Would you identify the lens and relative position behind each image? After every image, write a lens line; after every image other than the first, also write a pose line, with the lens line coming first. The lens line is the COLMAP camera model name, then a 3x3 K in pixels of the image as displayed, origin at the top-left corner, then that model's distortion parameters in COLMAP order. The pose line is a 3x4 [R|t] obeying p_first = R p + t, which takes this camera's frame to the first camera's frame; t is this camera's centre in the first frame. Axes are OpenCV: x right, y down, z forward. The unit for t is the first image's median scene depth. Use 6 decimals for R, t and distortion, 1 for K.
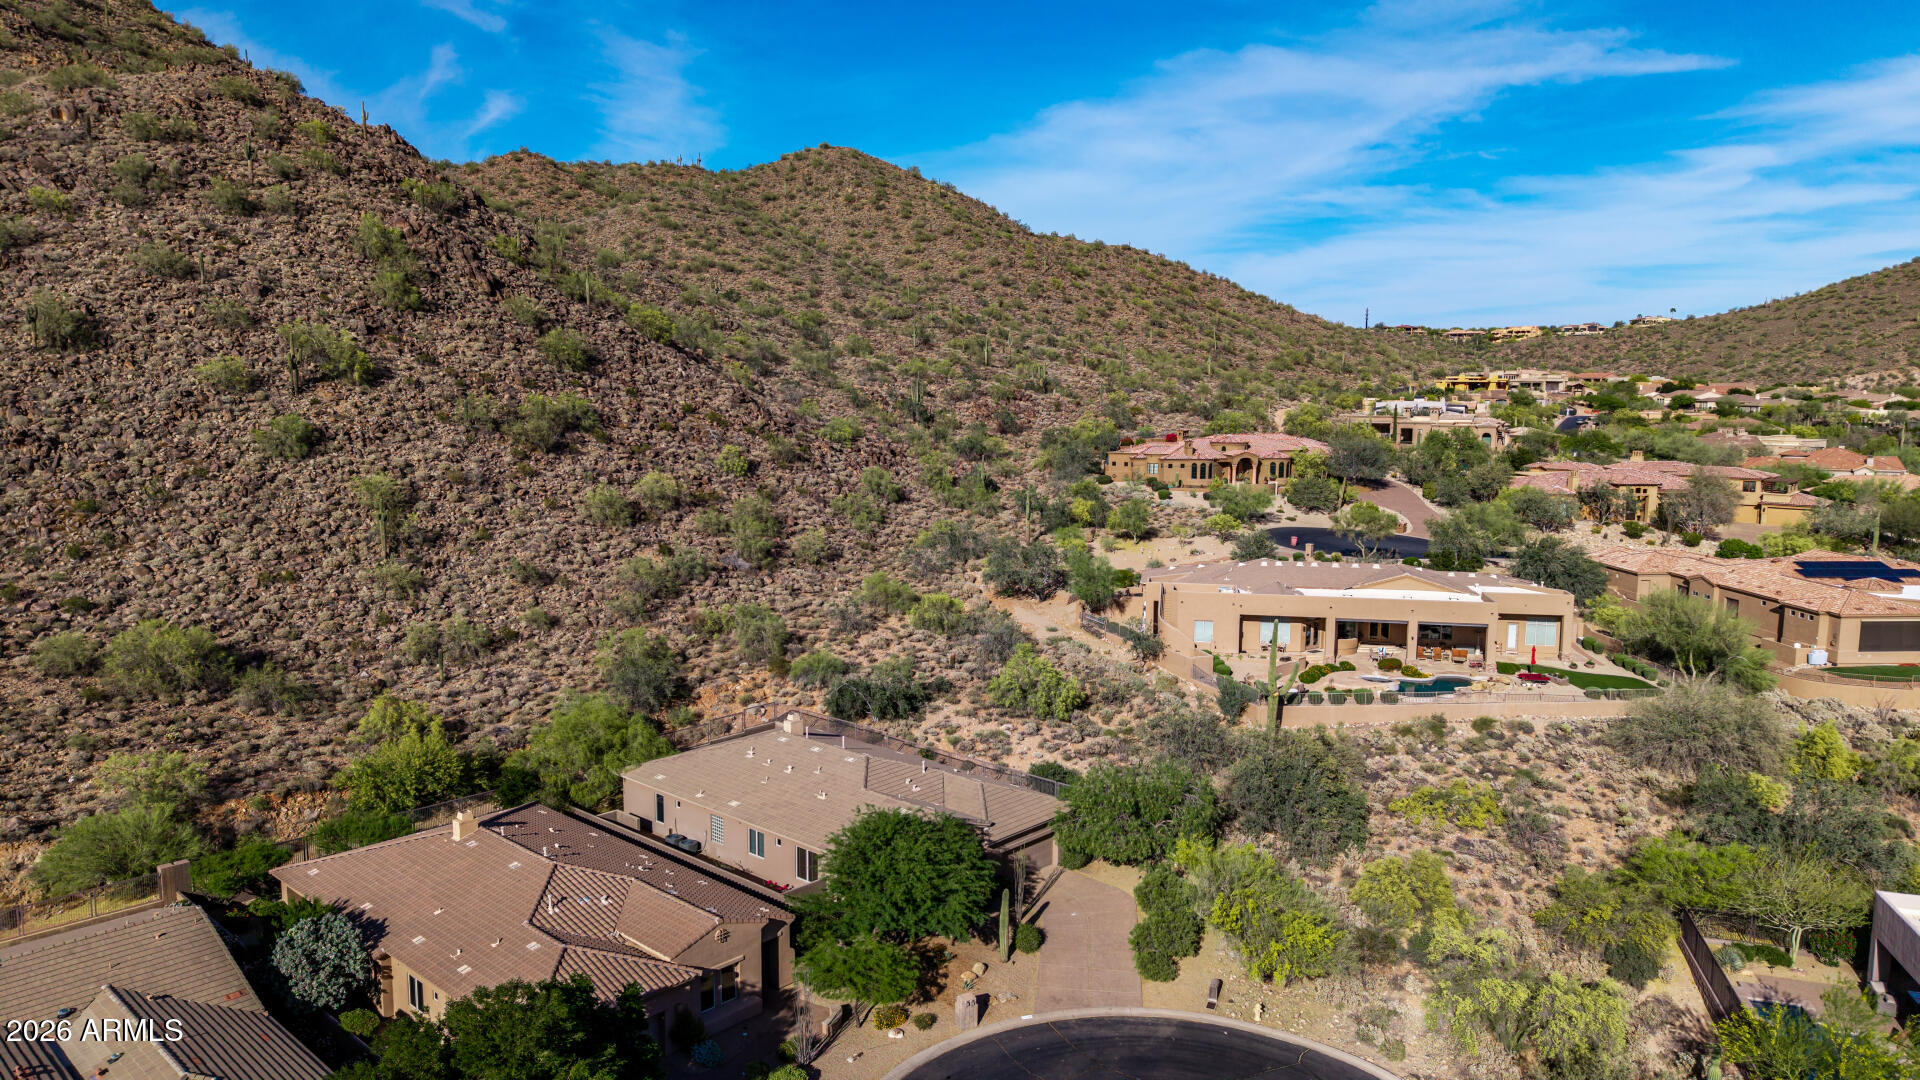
lens RADIAL K [[1284.3, 0, 961.9], [0, 1284.3, 533.5], [0, 0, 1]] dist [0.032245, -0.018682]
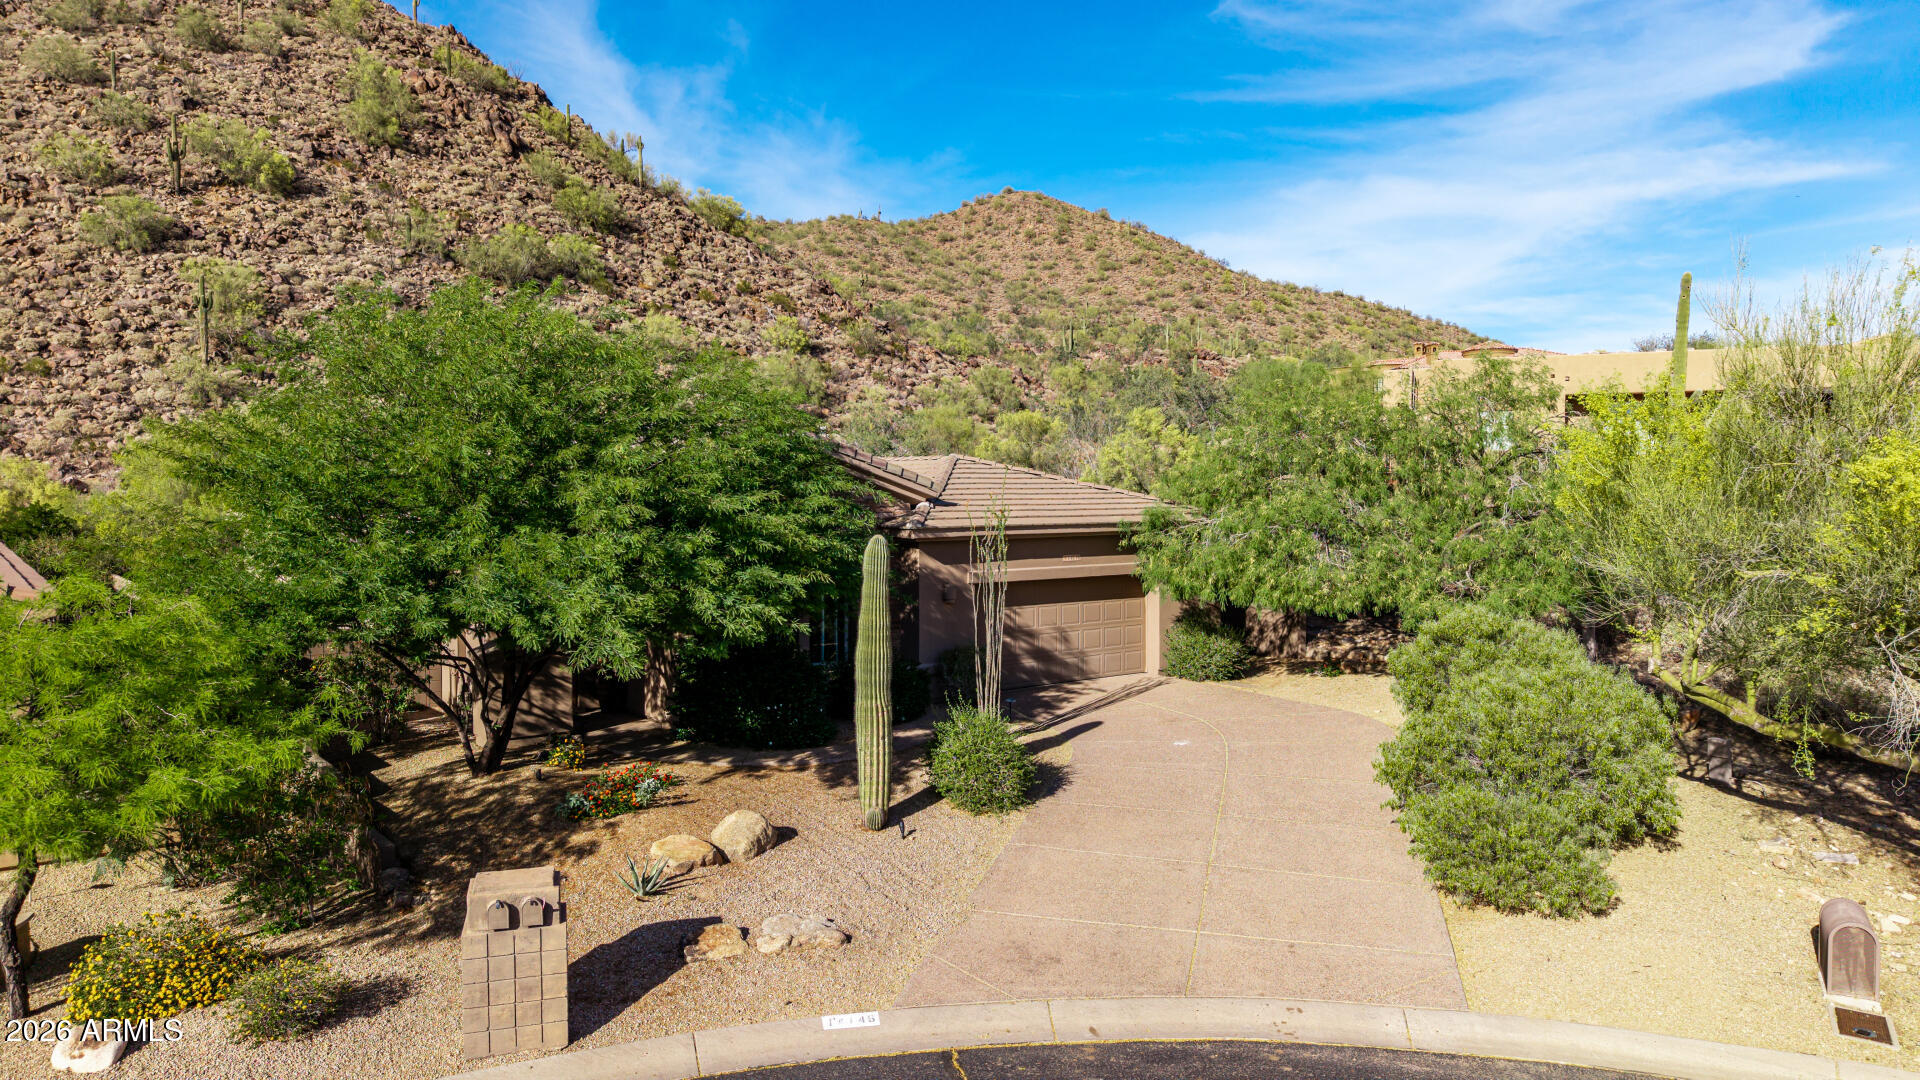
lens RADIAL K [[1284.3, 0, 956.7], [0, 1284.3, 547.6], [0, 0, 1]] dist [0.032245, -0.018682]
pose [[0.986849, 0.000379, -0.161642, 0.013541], [-0.012529, 0.997168, -0.074158, 0.044462], [0.161156, 0.075208, 0.984059, 0.112860]]
